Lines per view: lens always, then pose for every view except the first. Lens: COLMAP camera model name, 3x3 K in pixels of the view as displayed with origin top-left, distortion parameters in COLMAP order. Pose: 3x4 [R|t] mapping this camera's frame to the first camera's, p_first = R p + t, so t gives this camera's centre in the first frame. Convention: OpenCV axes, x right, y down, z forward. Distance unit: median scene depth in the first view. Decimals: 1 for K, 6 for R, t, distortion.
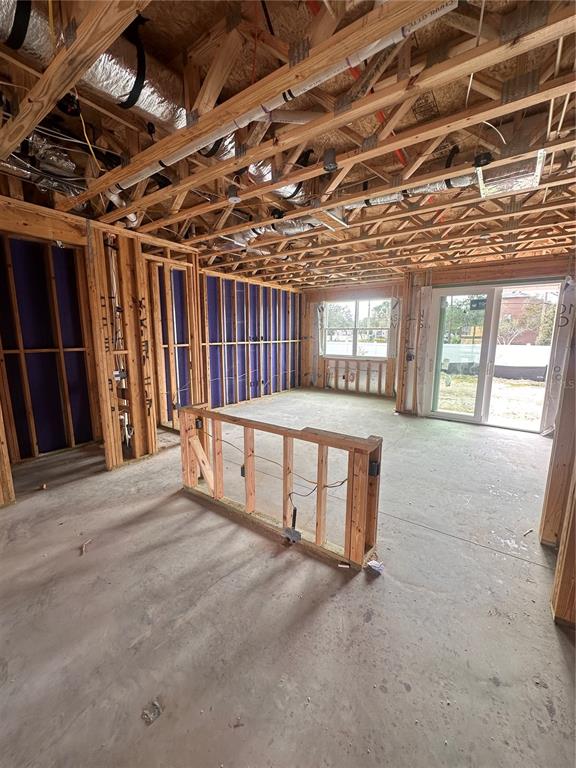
lens RADIAL K [[306.2, 0, 284.8], [0, 306.2, 383.2], [0, 0, 1]] dist [-0.003603, 0.000162]
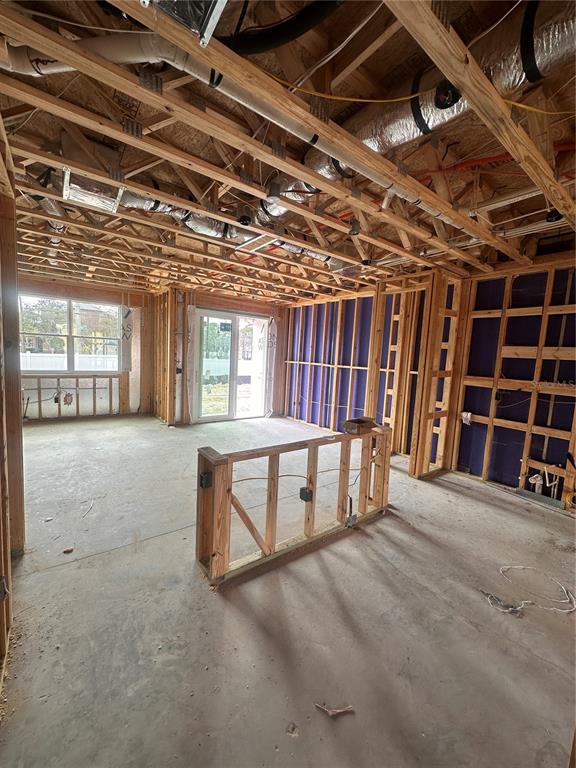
lens RADIAL K [[306.2, 0, 289.8], [0, 306.2, 383.4], [0, 0, 1]] dist [-0.003603, 0.000162]
pose [[0.300665, -0.077349, 0.950588, -0.894518], [0.103946, 0.993426, 0.047957, -0.096466], [-0.948048, 0.084391, 0.306729, 0.635158]]
